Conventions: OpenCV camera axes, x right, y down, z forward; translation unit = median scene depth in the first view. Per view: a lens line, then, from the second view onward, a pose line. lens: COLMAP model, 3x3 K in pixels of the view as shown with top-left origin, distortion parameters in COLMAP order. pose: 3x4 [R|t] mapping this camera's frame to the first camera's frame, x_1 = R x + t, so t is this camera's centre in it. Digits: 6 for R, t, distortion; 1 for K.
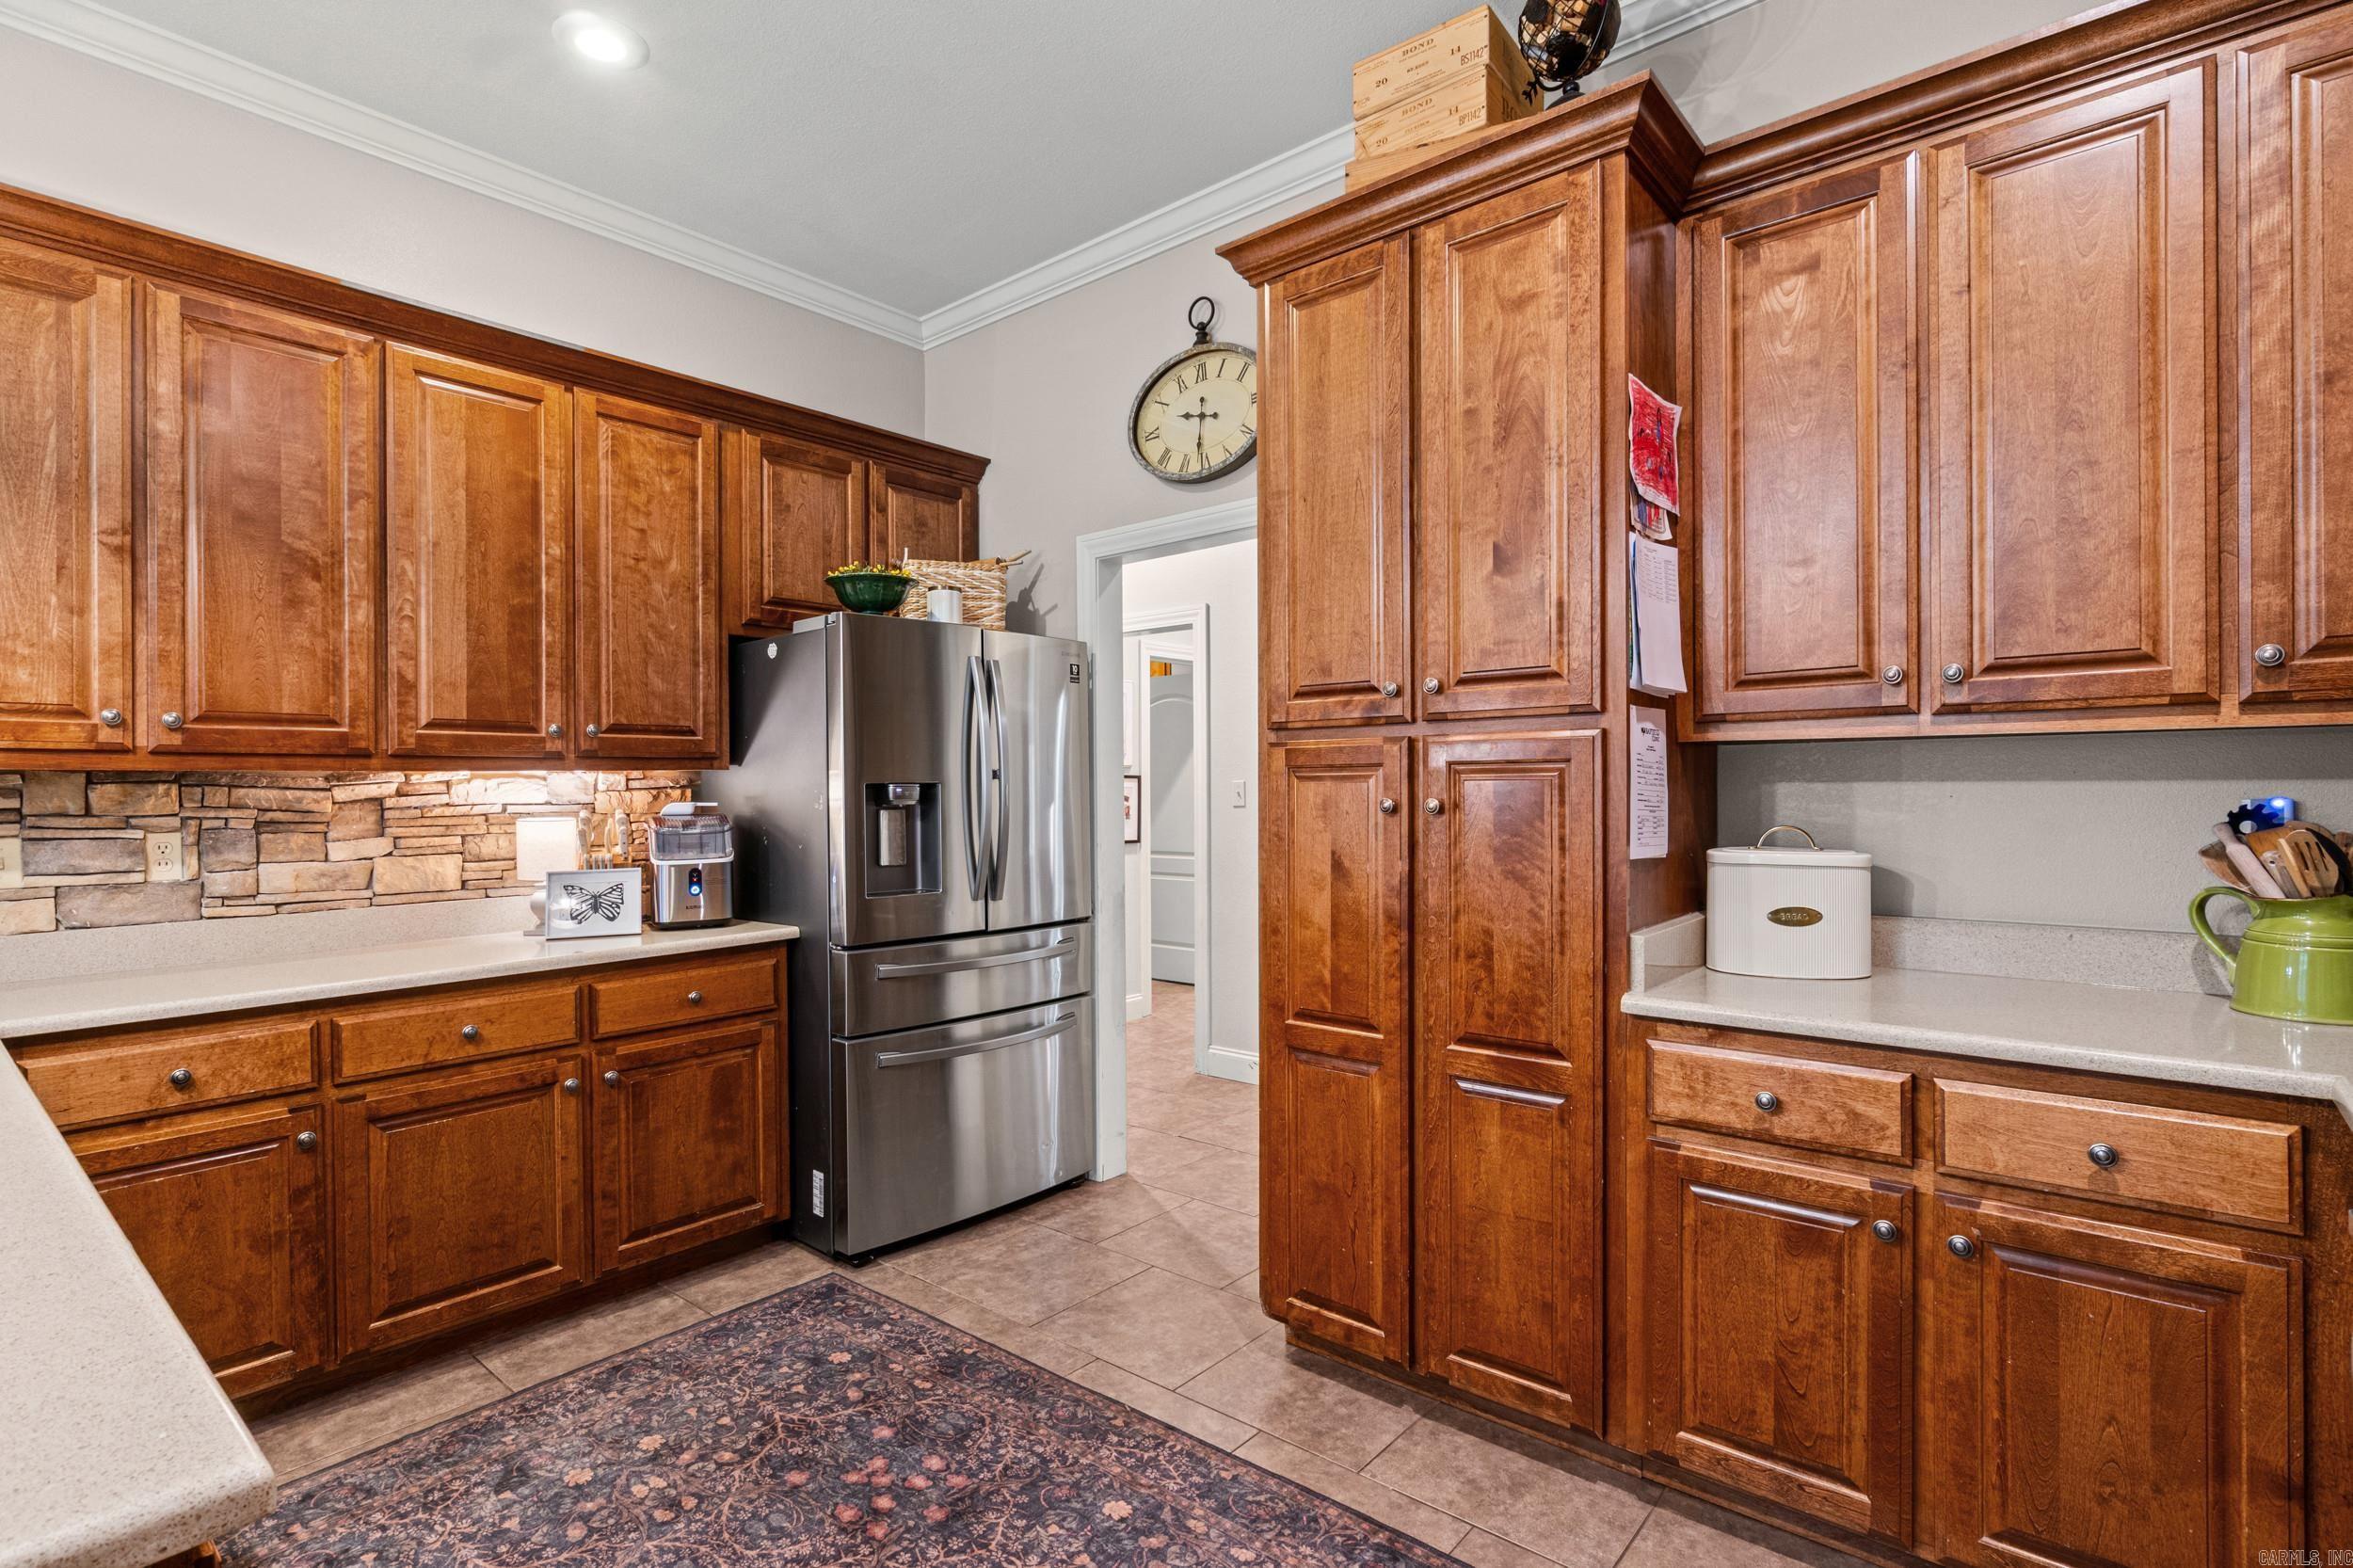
lens RADIAL K [[1109.3, 0, 1184.3], [0, 1109.3, 791.0], [0, 0, 1]] dist [-0.003092, 0.000677]
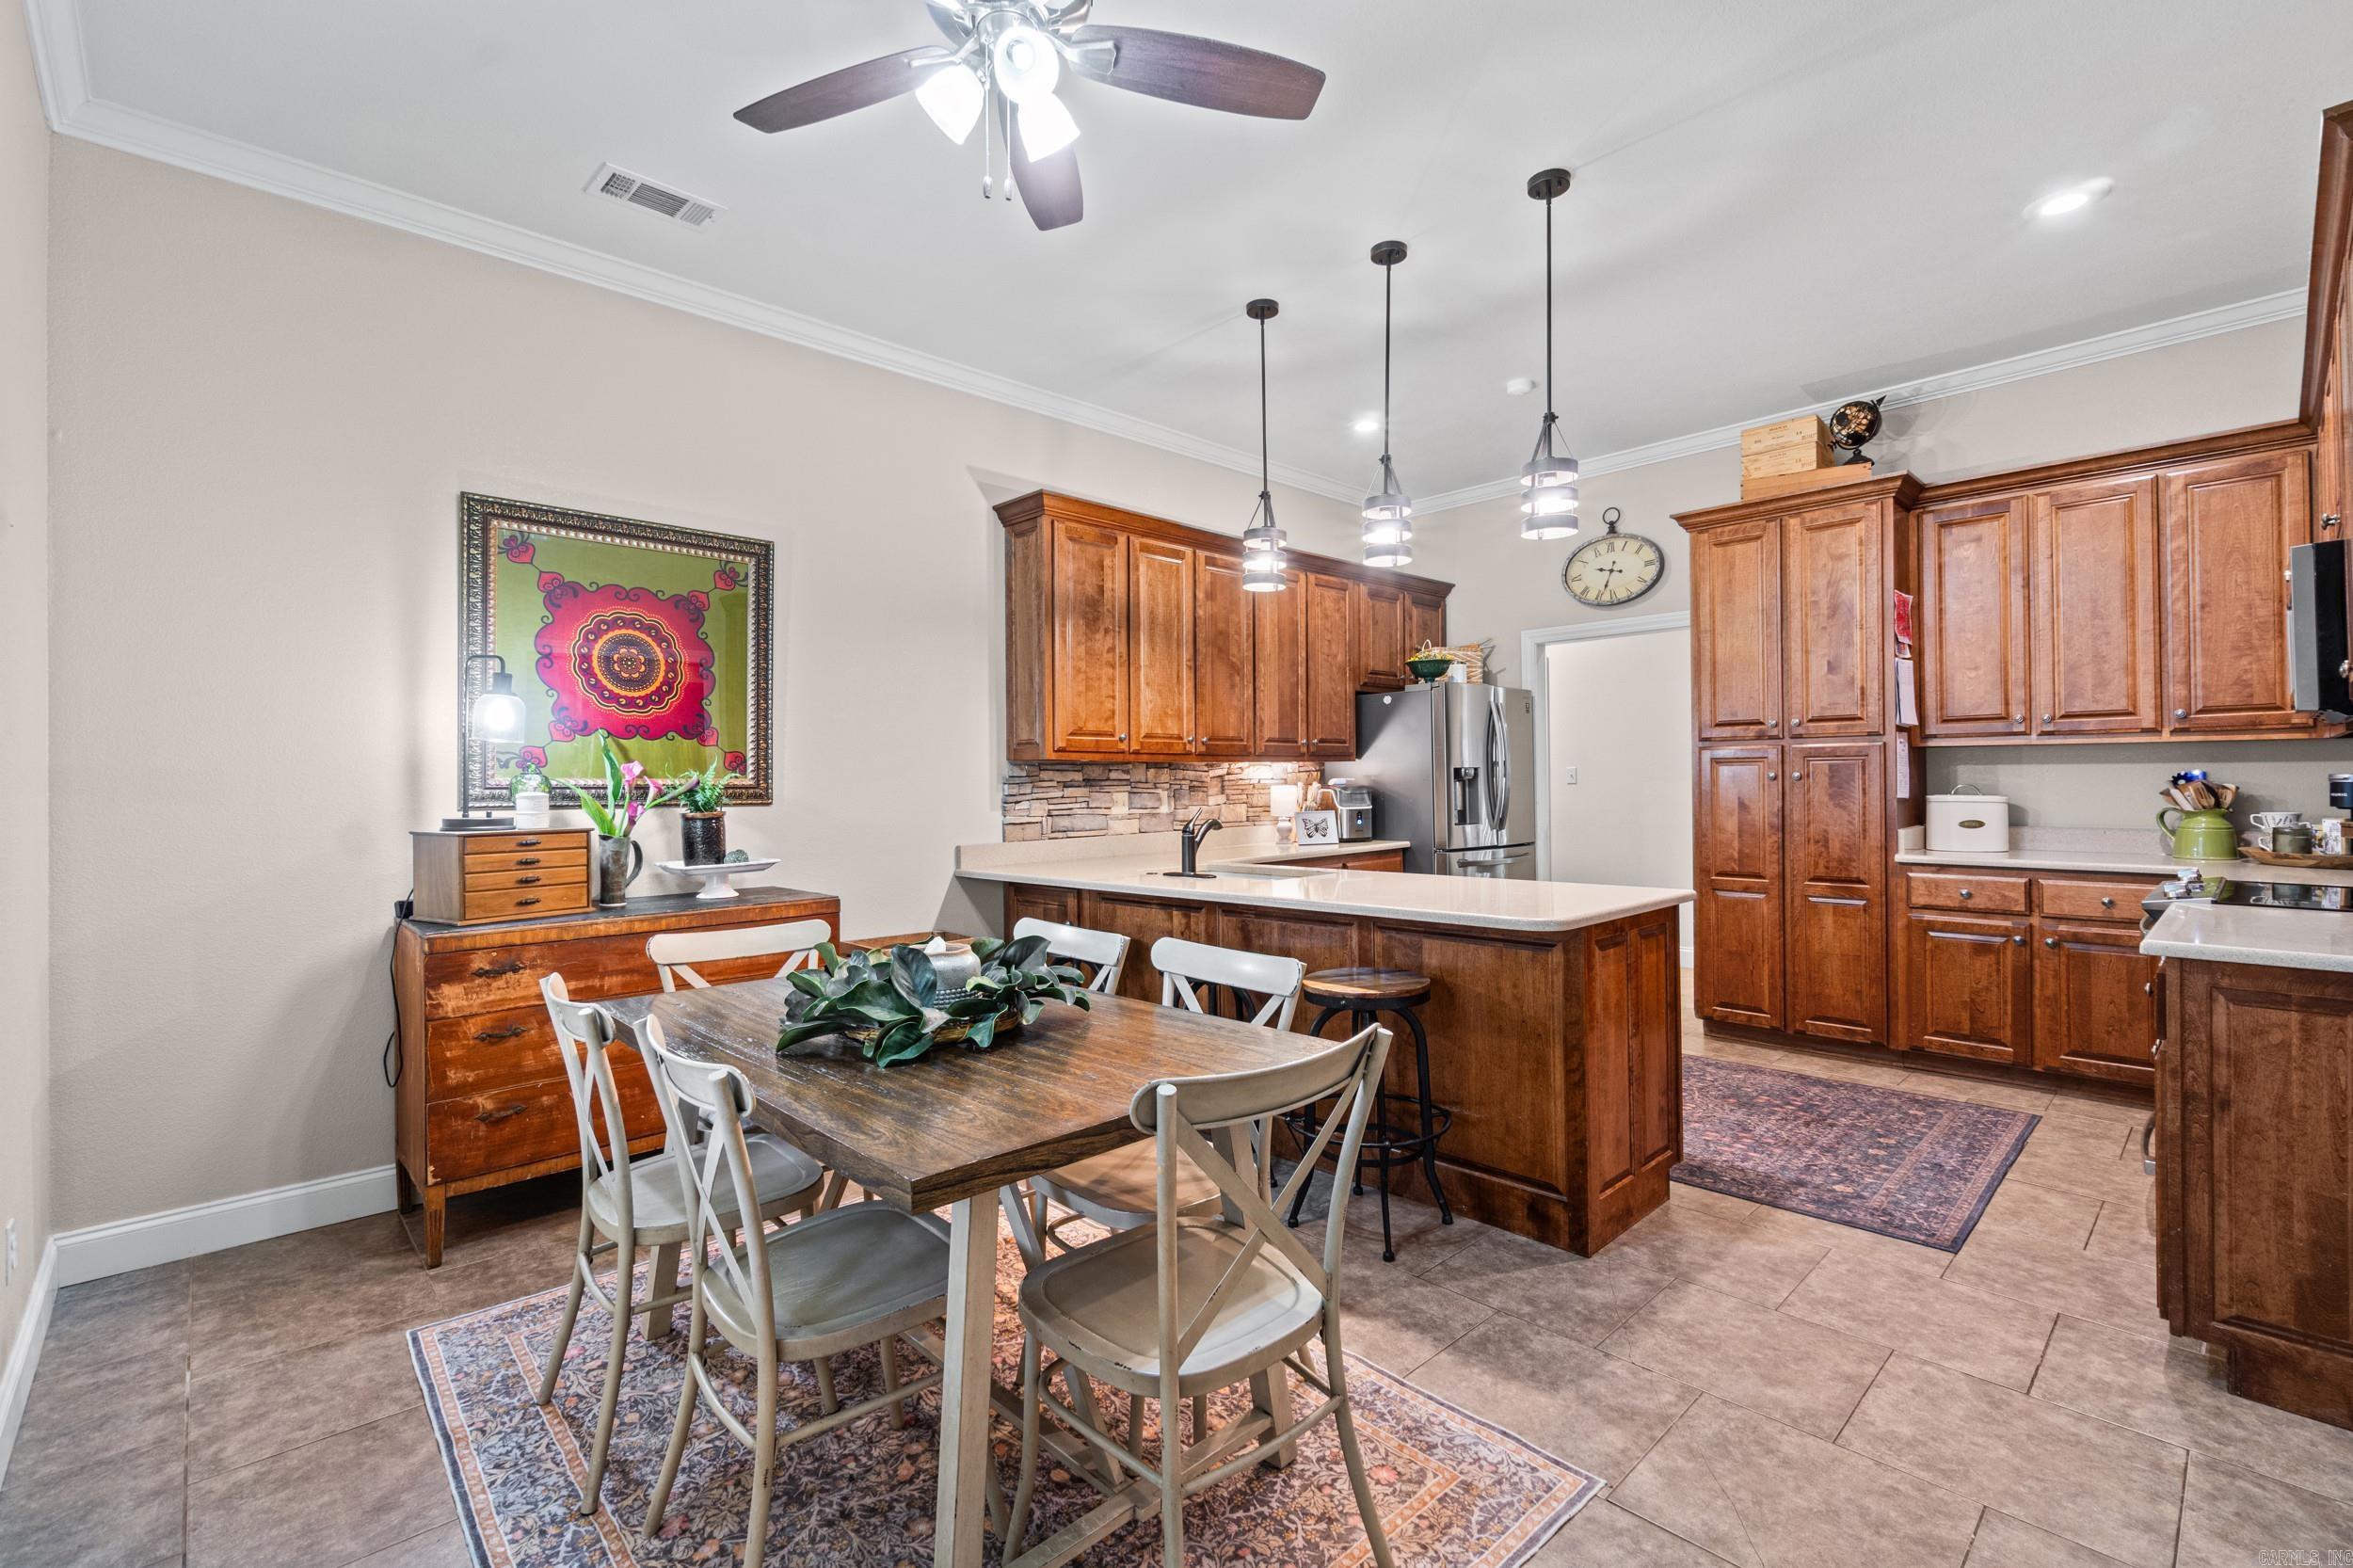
lens RADIAL K [[1021.5, 0, 1178.4], [0, 1021.5, 770.1], [0, 0, 1]] dist [0.000582, 0.000012]
pose [[0.993721, -0.002764, -0.111855, -0.831432], [0.001569, 0.999941, -0.010774, 0.023462], [0.111878, 0.010530, 0.993666, -1.264515]]
